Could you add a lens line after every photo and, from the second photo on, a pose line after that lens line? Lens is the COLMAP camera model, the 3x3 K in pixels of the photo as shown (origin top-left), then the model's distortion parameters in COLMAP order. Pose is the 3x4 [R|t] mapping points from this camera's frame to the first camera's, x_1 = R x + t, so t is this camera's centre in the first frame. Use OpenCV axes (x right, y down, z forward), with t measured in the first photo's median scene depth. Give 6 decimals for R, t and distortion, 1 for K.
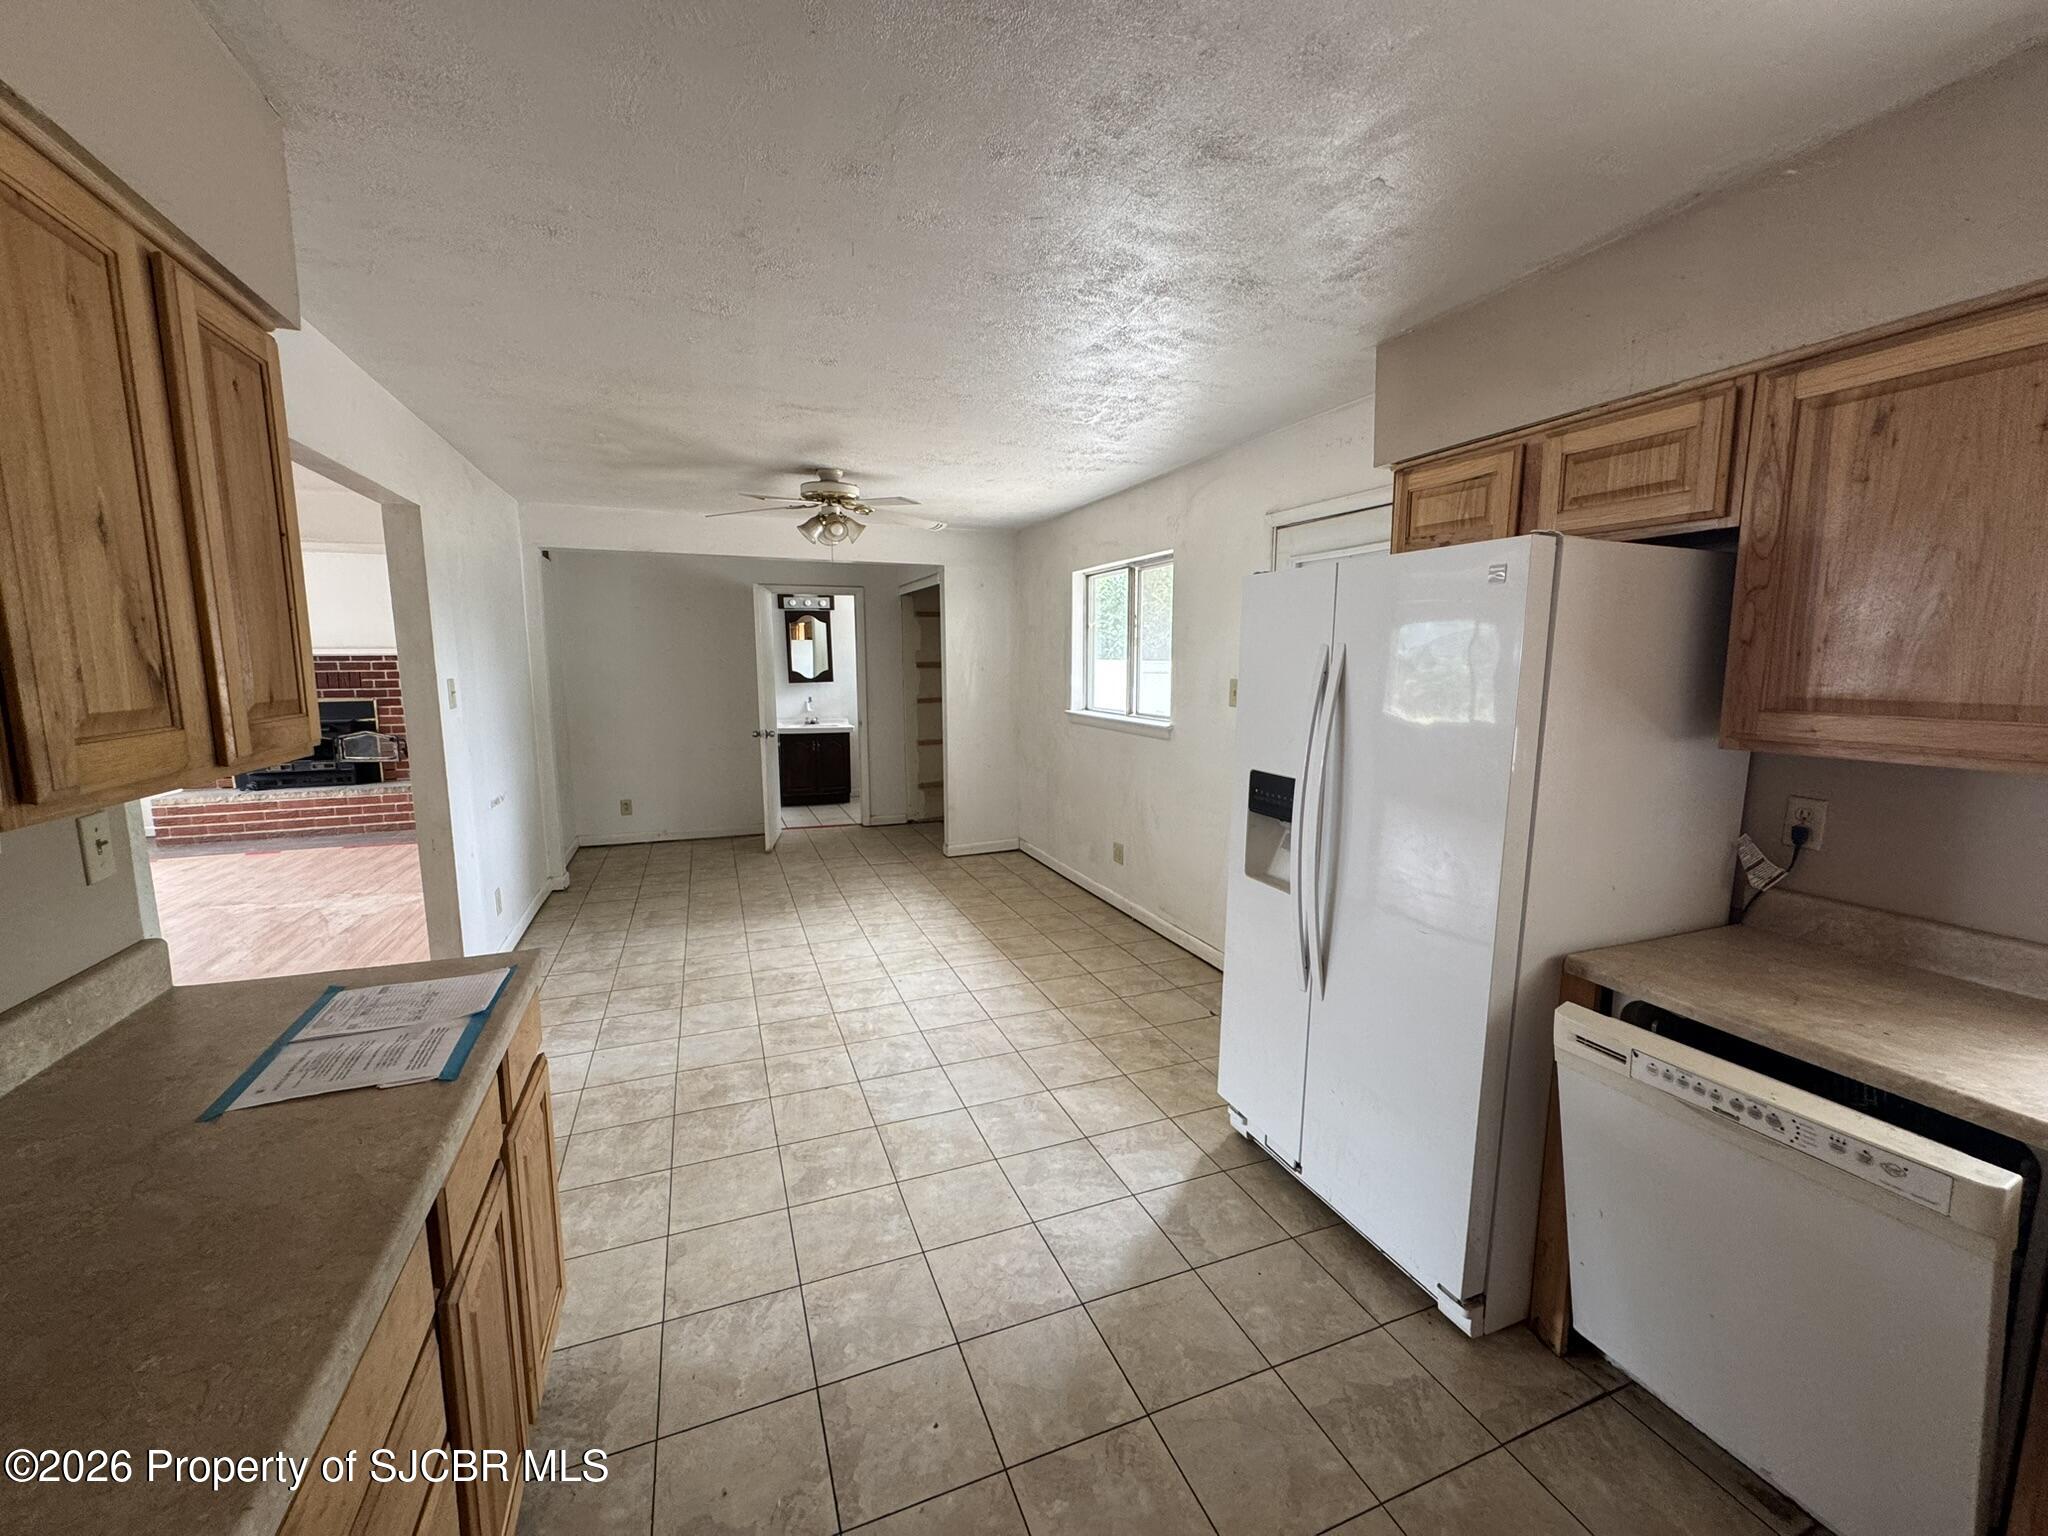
lens RADIAL K [[815.6, 0, 1024.7], [0, 815.6, 769.7], [0, 0, 1]] dist [-0.001733, 0.000135]
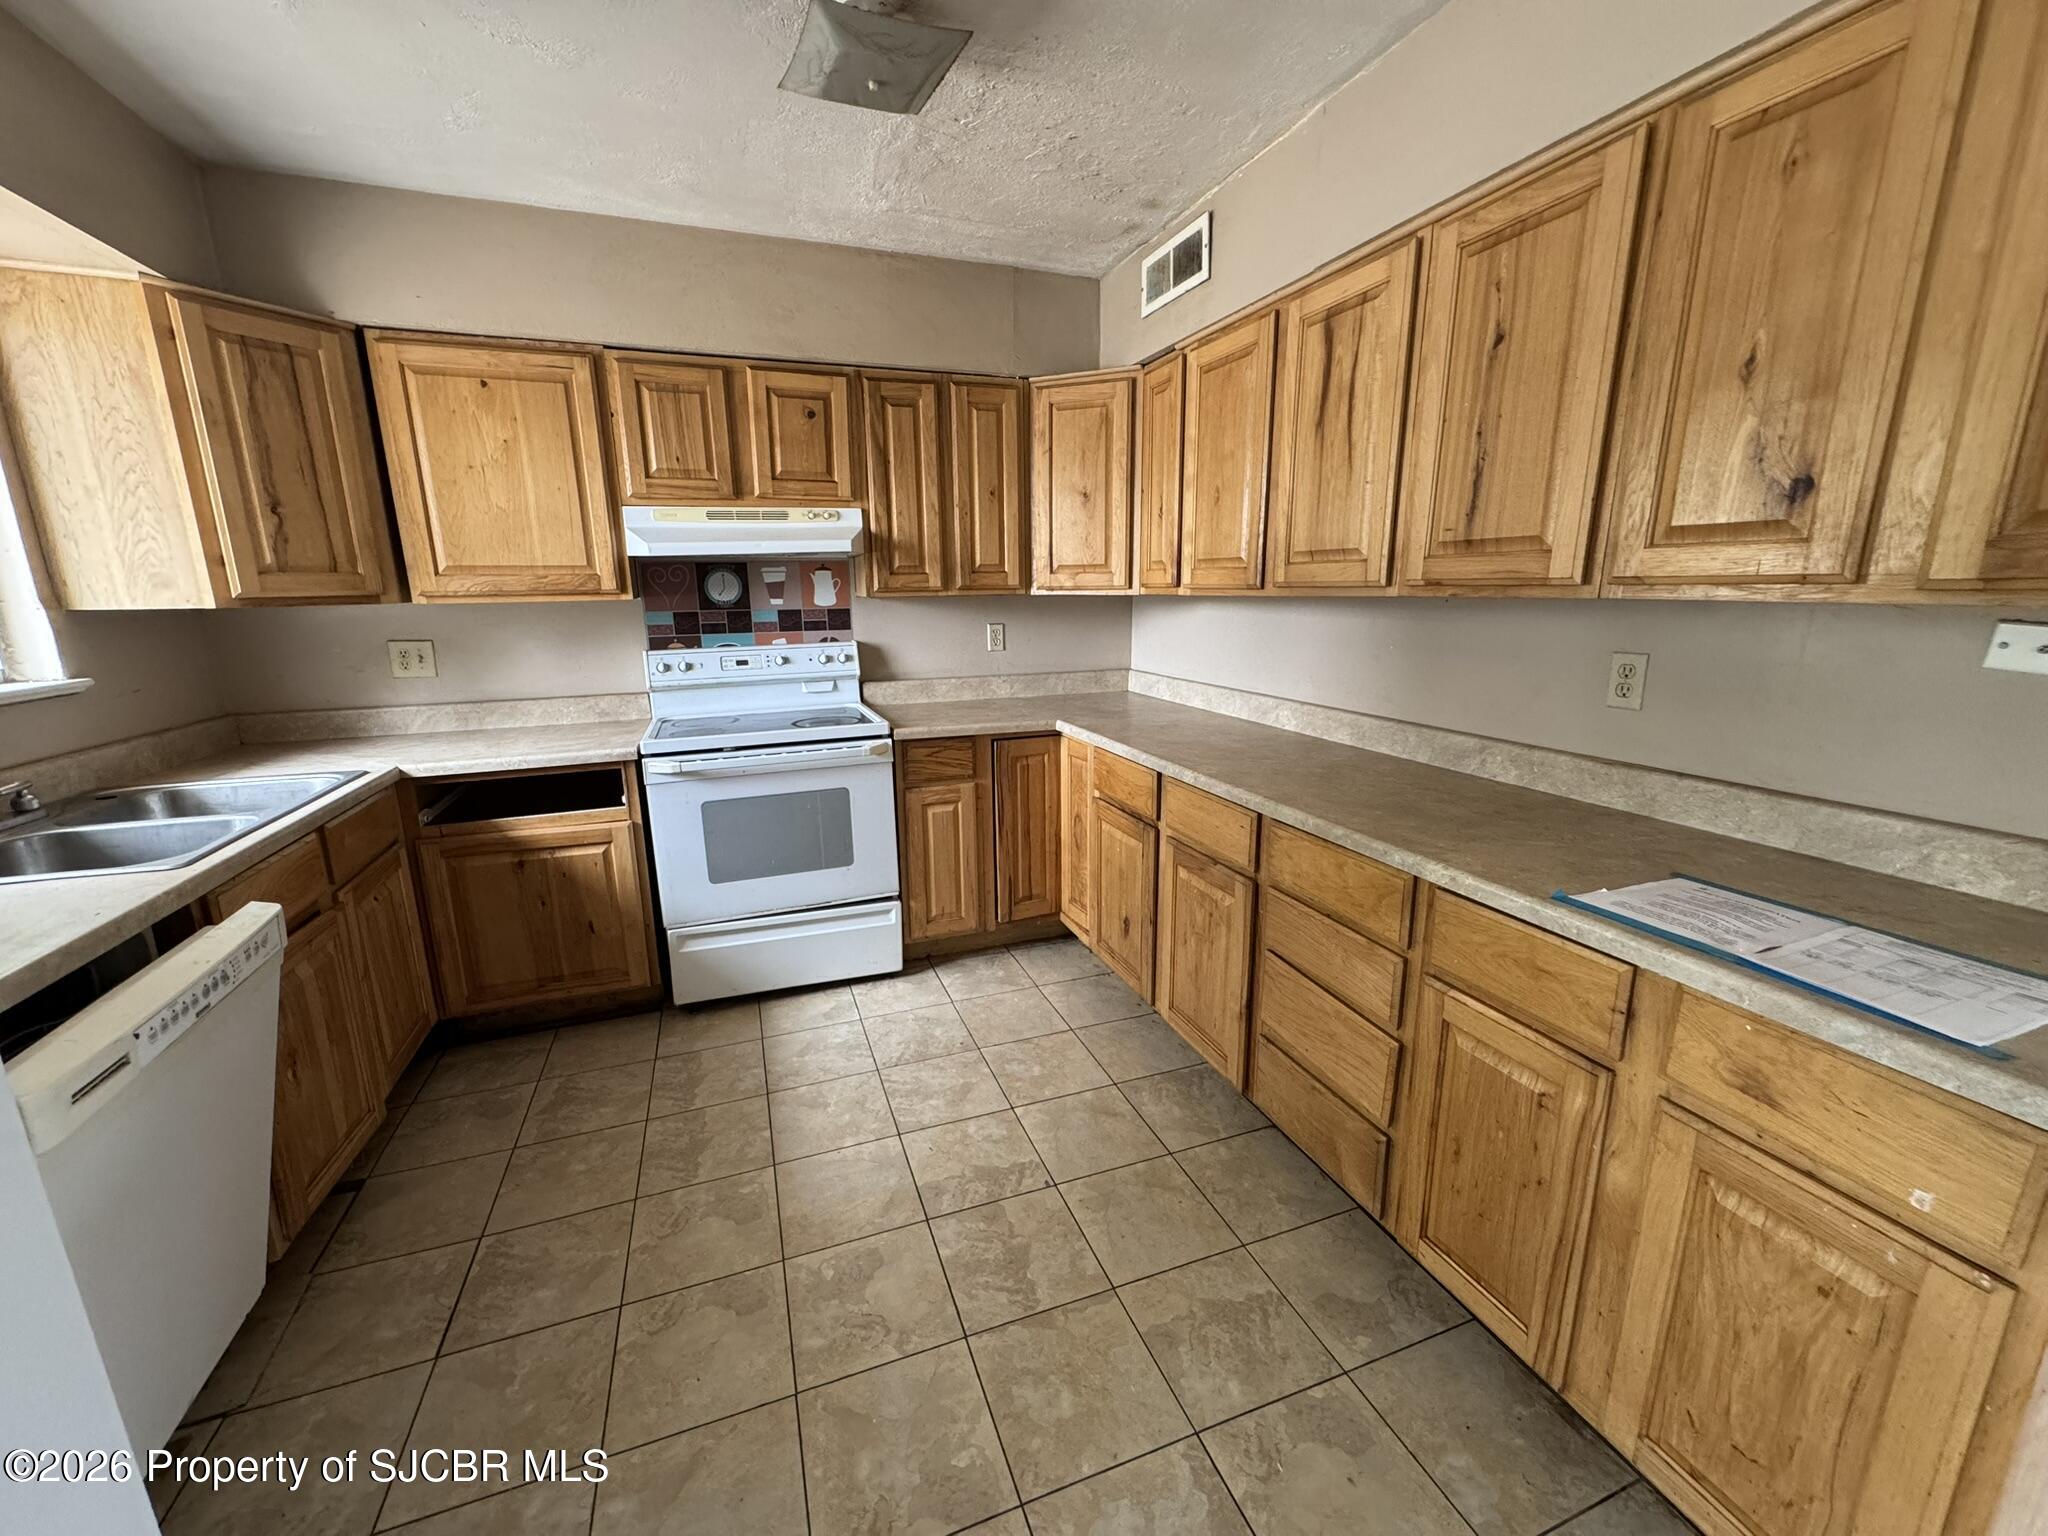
lens RADIAL K [[815.6, 0, 1024.1], [0, 815.6, 769.7], [0, 0, 1]] dist [-0.001733, 0.000135]
pose [[-0.999748, 0.002942, 0.022255, -0.014755], [0.010572, 0.936270, 0.351123, -0.034973], [-0.019804, 0.351269, -0.936065, 0.483868]]
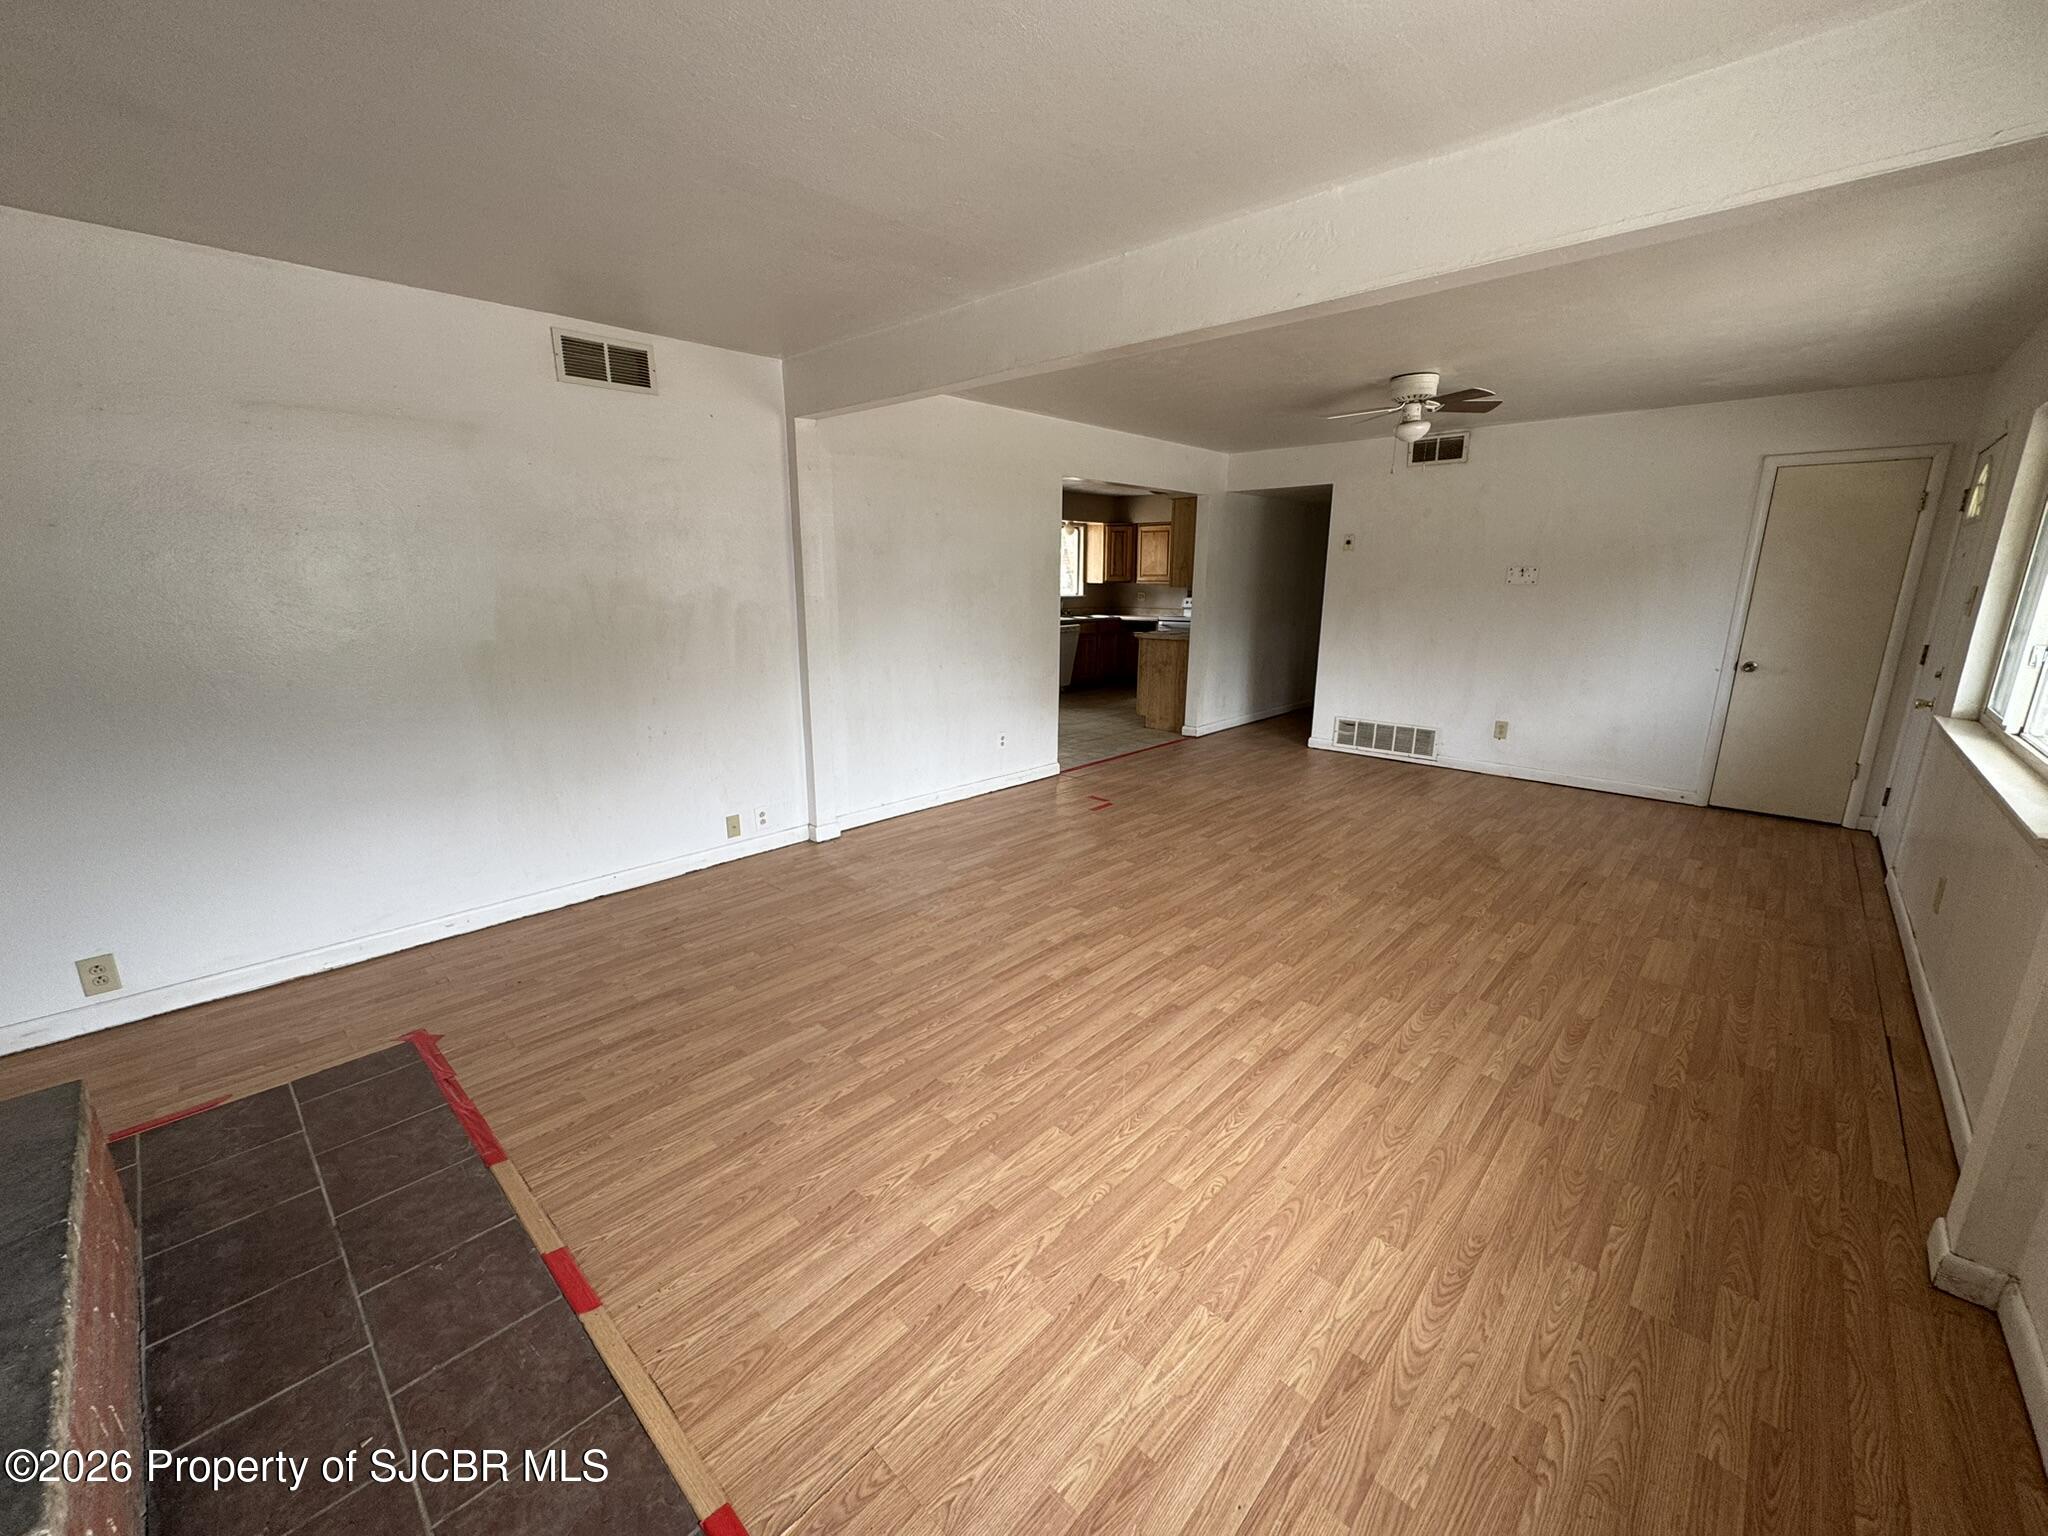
lens RADIAL K [[815.6, 0, 1030.9], [0, 815.6, 763.3], [0, 0, 1]] dist [-0.001733, 0.000135]
pose [[-0.434237, -0.206502, 0.876810, -1.610762], [0.118715, 0.951760, 0.282947, -0.158274], [-0.892942, 0.226956, -0.388775, 1.245745]]
